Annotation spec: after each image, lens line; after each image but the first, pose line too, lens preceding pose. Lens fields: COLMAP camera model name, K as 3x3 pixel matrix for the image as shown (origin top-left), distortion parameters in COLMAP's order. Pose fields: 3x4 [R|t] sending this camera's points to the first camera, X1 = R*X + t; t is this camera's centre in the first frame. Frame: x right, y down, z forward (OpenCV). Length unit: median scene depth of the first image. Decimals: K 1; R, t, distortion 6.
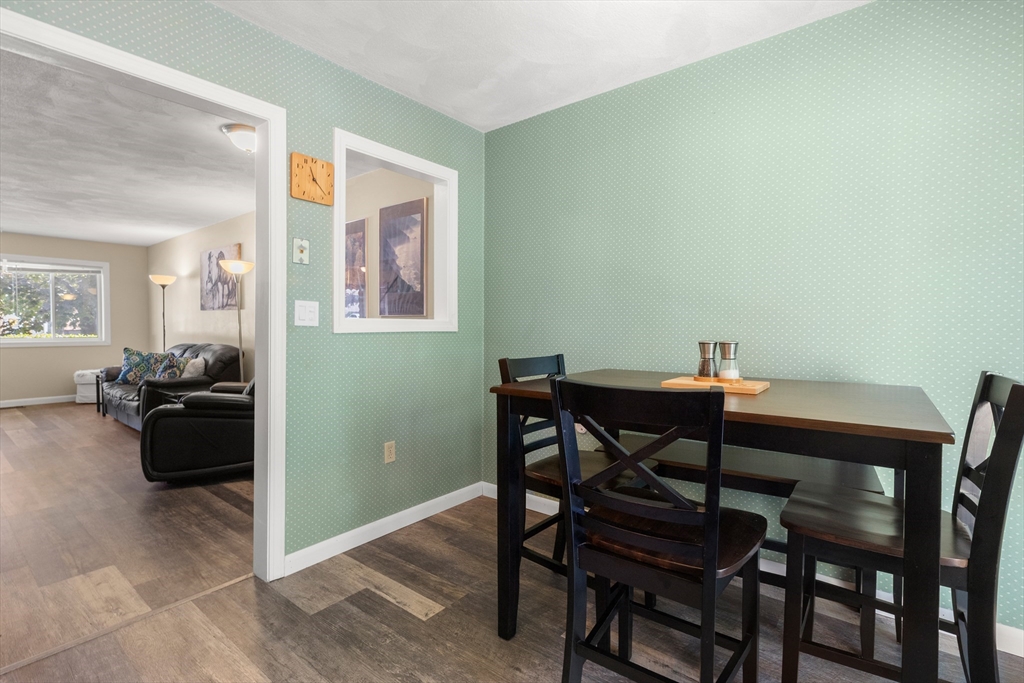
lens RADIAL K [[471.0, 0, 529.4], [0, 471.0, 341.7], [0, 0, 1]] dist [-0.000101, 0.000024]
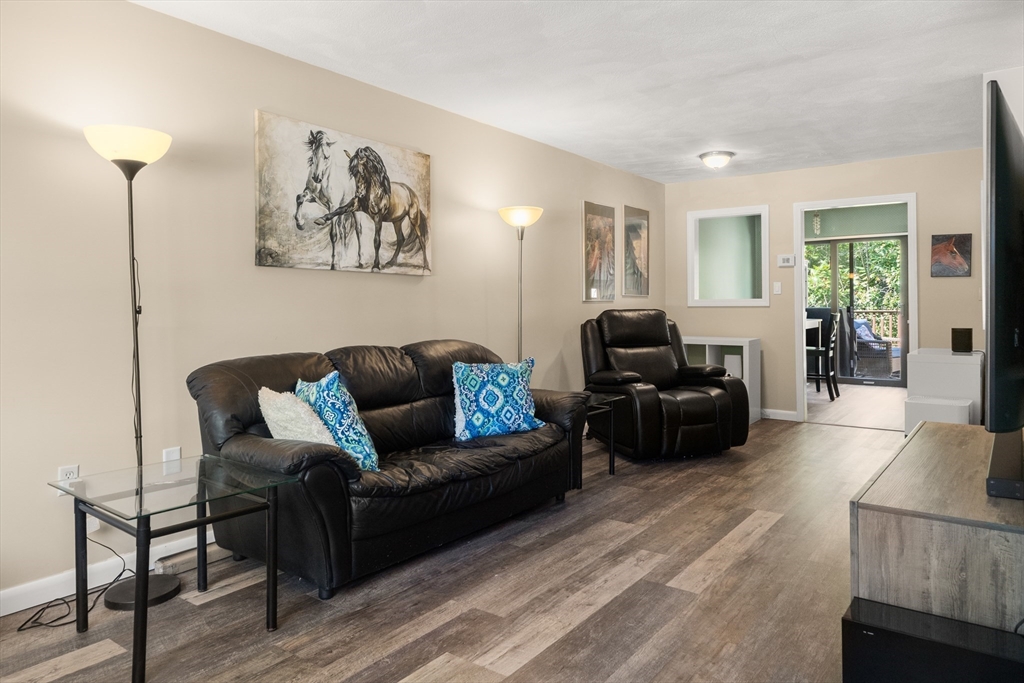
lens RADIAL K [[687.7, 0, 511.9], [0, 687.7, 316.9], [0, 0, 1]] dist [0.001535, -0.000990]
pose [[-0.023775, -0.022436, 0.999466, -1.350094], [0.036569, 0.999060, 0.023297, -0.034120], [-0.999048, 0.037104, -0.022932, 0.881813]]
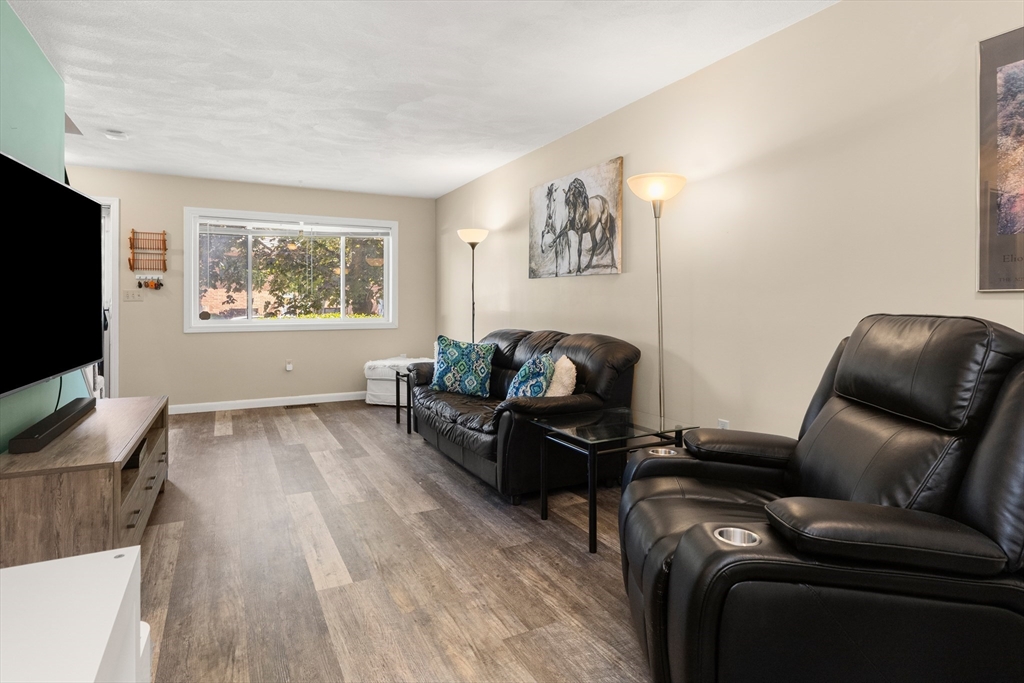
lens RADIAL K [[558.1, 0, 510.8], [0, 558.1, 306.0], [0, 0, 1]] dist [-0.001025, -0.000003]
pose [[0.905131, -0.002680, -0.425123, -0.428484], [-0.008096, 0.999690, -0.023539, -0.011430], [0.425055, 0.024748, 0.904829, 0.322951]]
